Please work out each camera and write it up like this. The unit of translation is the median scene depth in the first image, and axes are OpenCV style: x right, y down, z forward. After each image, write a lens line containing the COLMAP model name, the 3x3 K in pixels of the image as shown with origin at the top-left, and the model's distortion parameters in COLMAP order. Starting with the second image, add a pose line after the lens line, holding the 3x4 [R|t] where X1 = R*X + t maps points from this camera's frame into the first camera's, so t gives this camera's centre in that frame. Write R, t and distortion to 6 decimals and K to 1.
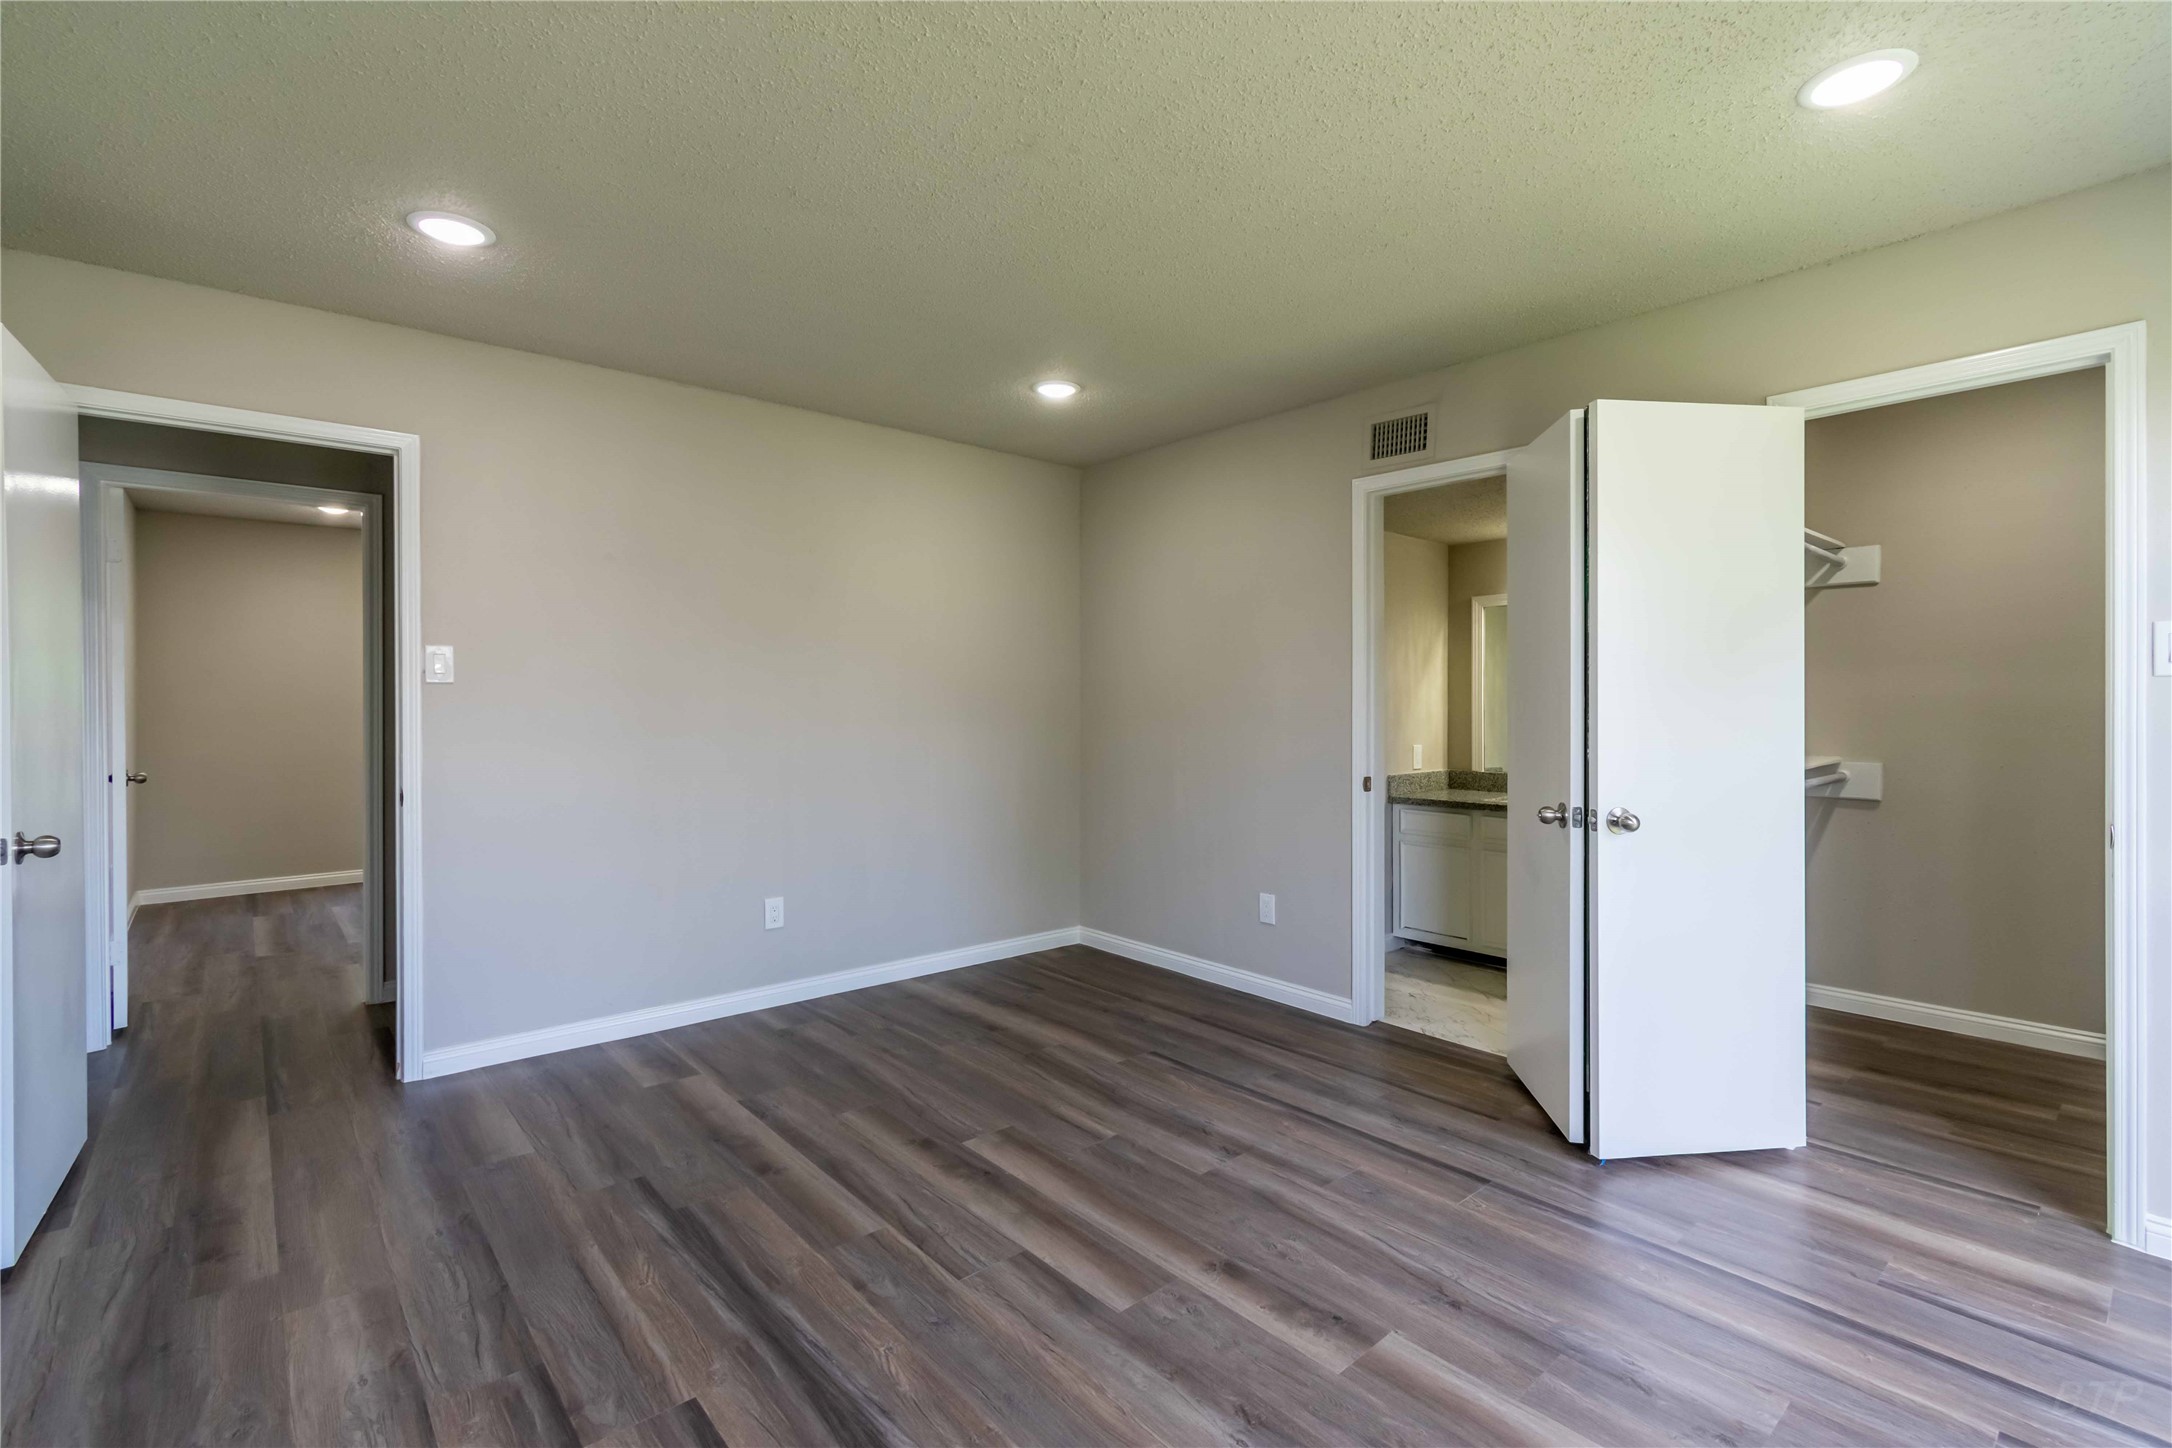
lens RADIAL K [[992.1, 0, 1093.6], [0, 992.1, 695.7], [0, 0, 1]] dist [0.002586, 0.000512]
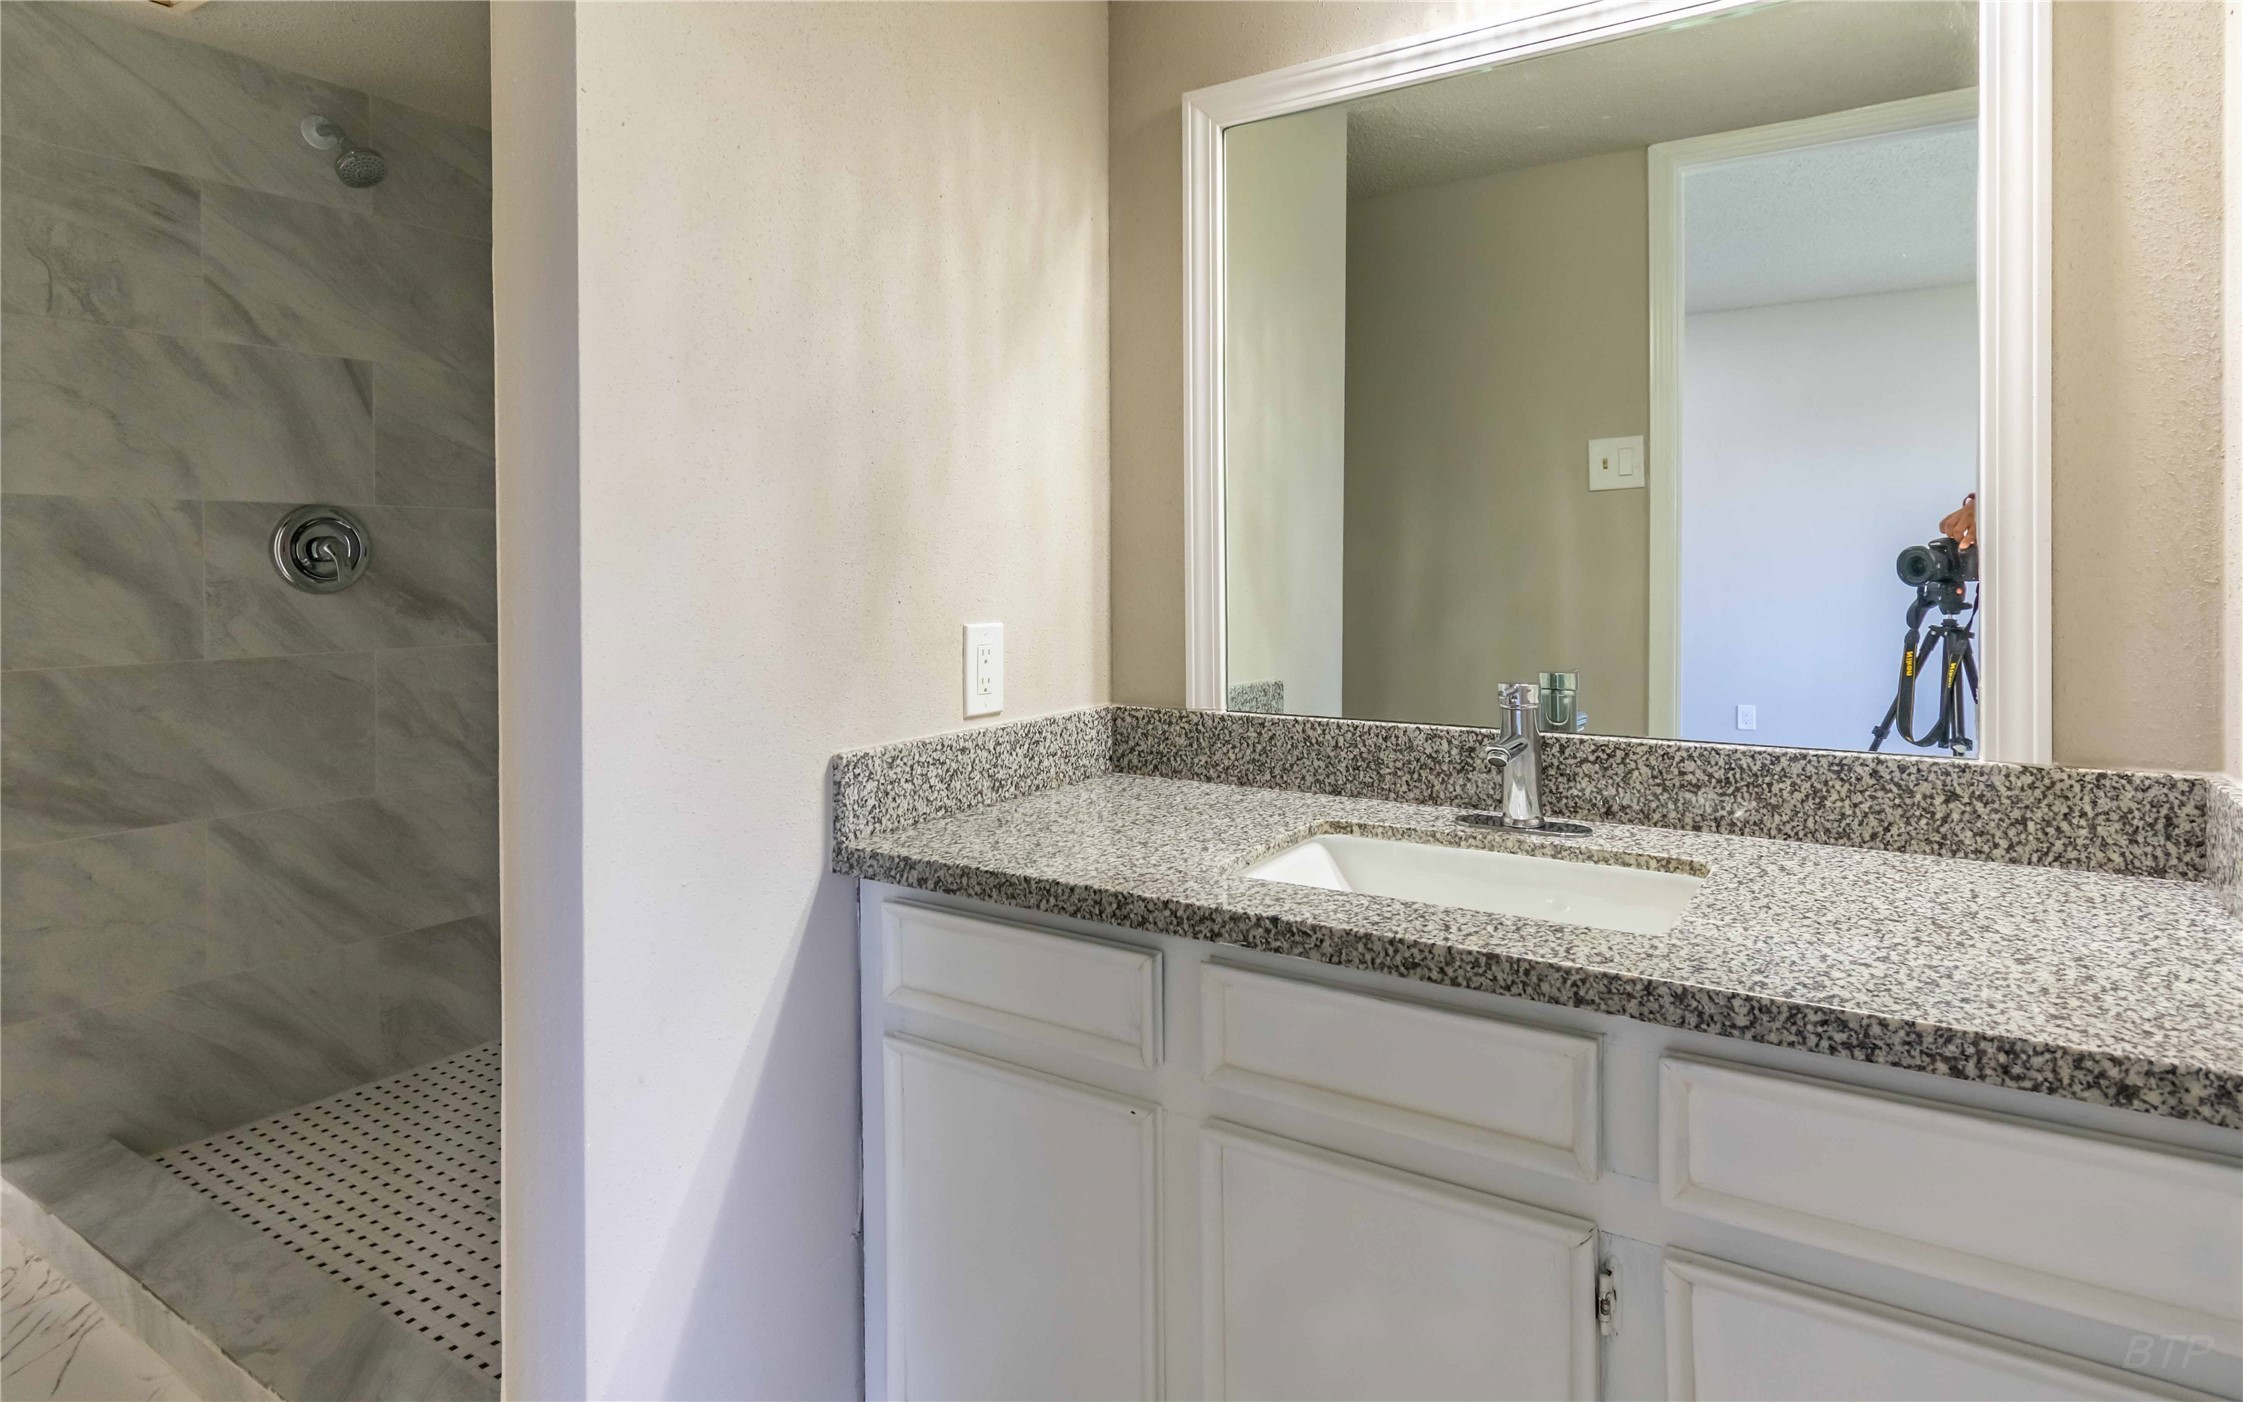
lens RADIAL K [[1231.2, 0, 1121.5], [0, 1231.2, 701.0], [0, 0, 1]] dist [-0.000178, -0.000012]
pose [[0.961571, -0.039028, 0.271769, 0.267394], [0.010007, 0.994170, 0.107363, 0.035060], [-0.274375, -0.100518, 0.956355, 0.666488]]
